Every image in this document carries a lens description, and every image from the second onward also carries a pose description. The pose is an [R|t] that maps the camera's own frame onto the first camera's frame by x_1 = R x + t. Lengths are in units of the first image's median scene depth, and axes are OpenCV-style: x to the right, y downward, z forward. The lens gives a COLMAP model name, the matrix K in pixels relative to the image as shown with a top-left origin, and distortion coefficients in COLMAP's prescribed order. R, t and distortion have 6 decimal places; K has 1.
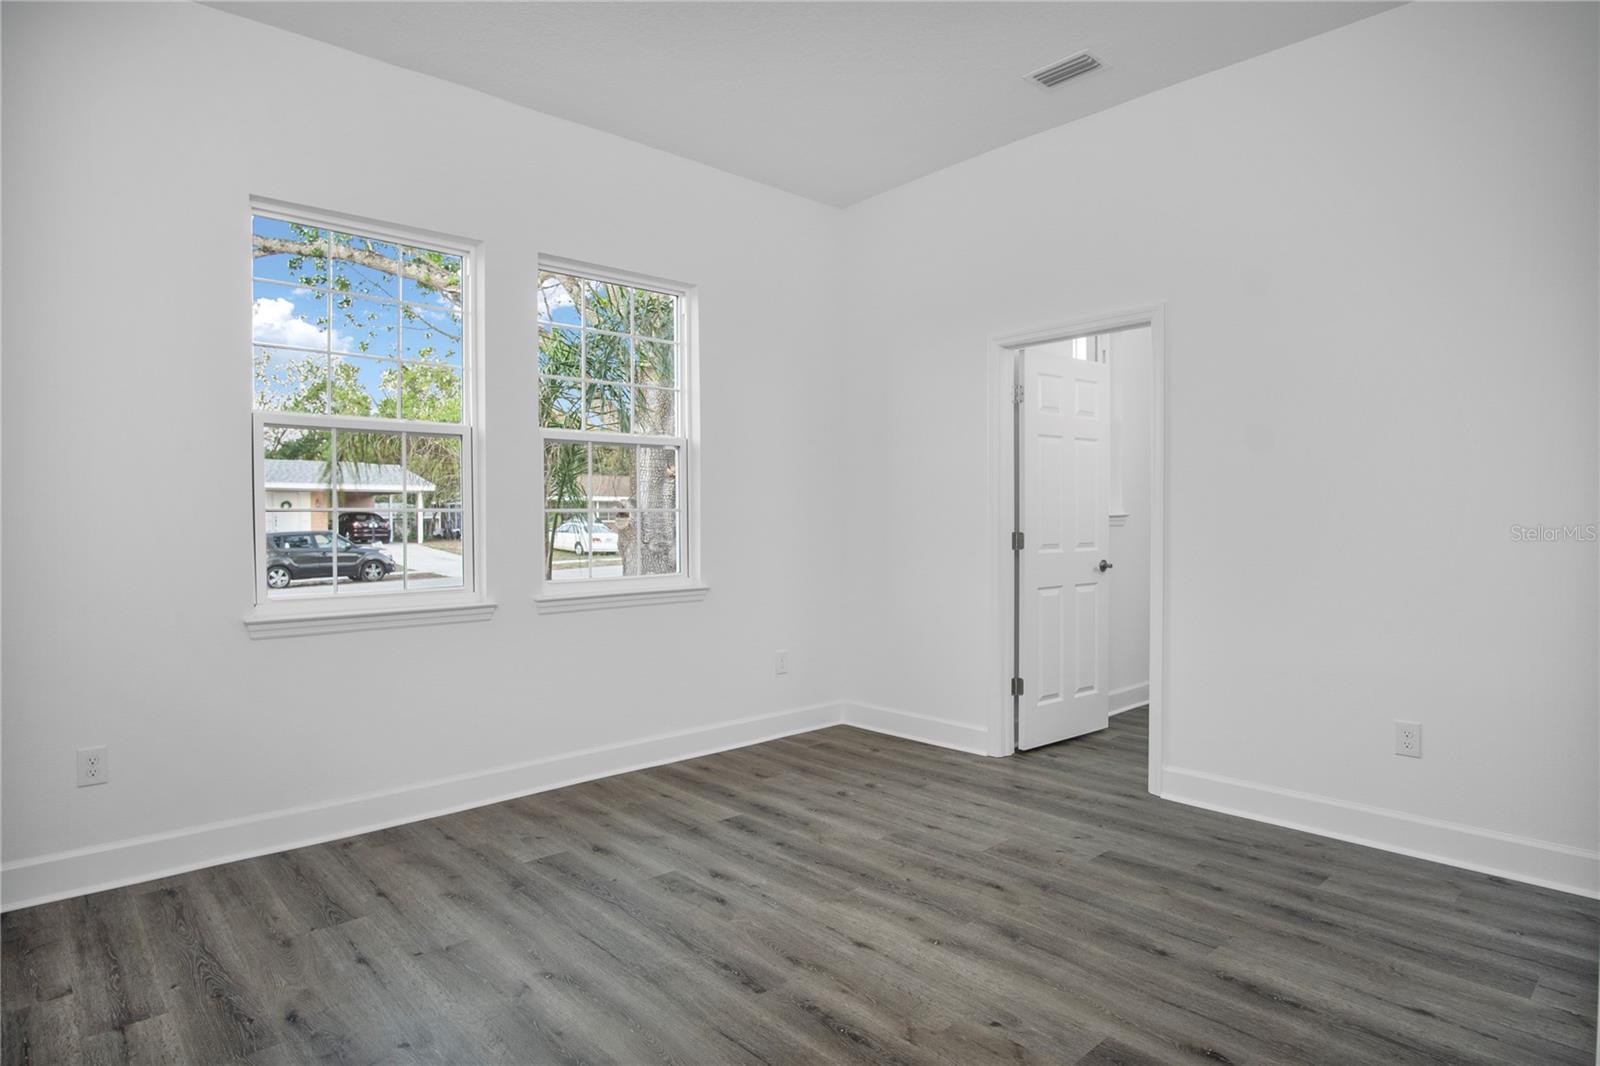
lens RADIAL K [[858.5, 0, 790.5], [0, 858.5, 536.8], [0, 0, 1]] dist [-0.027102, 0.002700]
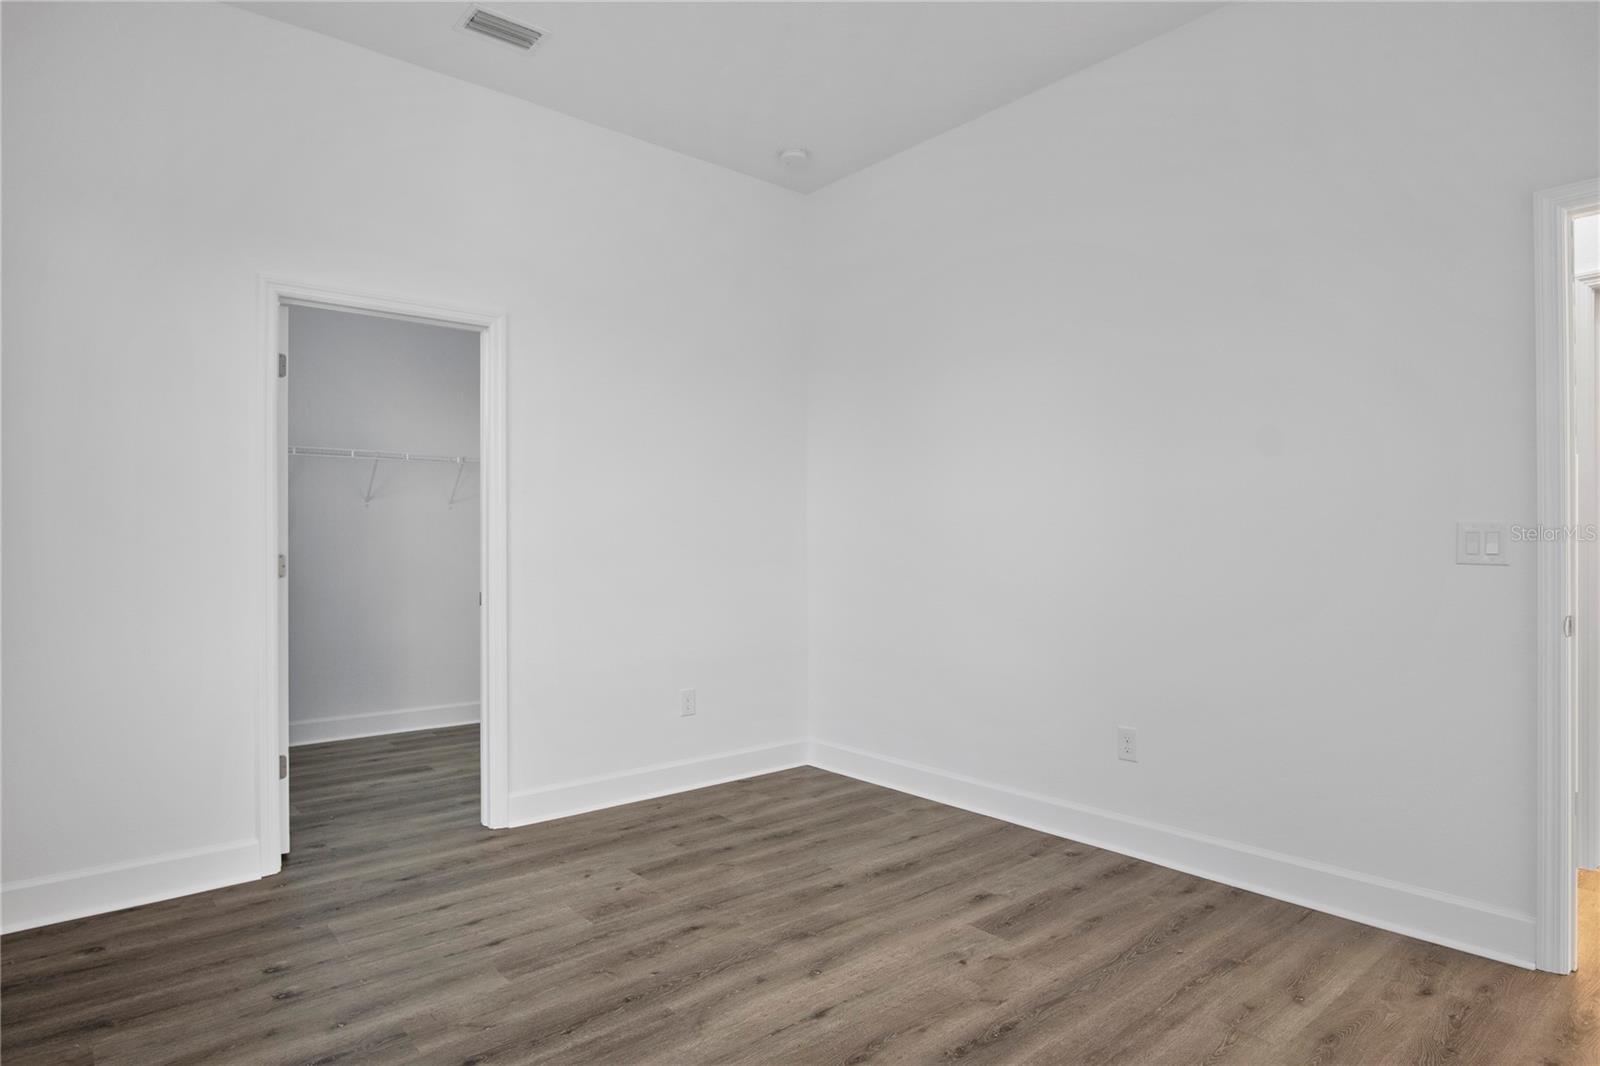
lens RADIAL K [[873.8, 0, 797.2], [0, 873.8, 522.9], [0, 0, 1]] dist [-0.022365, 0.000700]
pose [[0.055676, 0.030212, 0.997992, -0.634790], [0.027809, 0.999107, -0.031797, 0.010283], [-0.998062, 0.029524, 0.054787, 0.760556]]
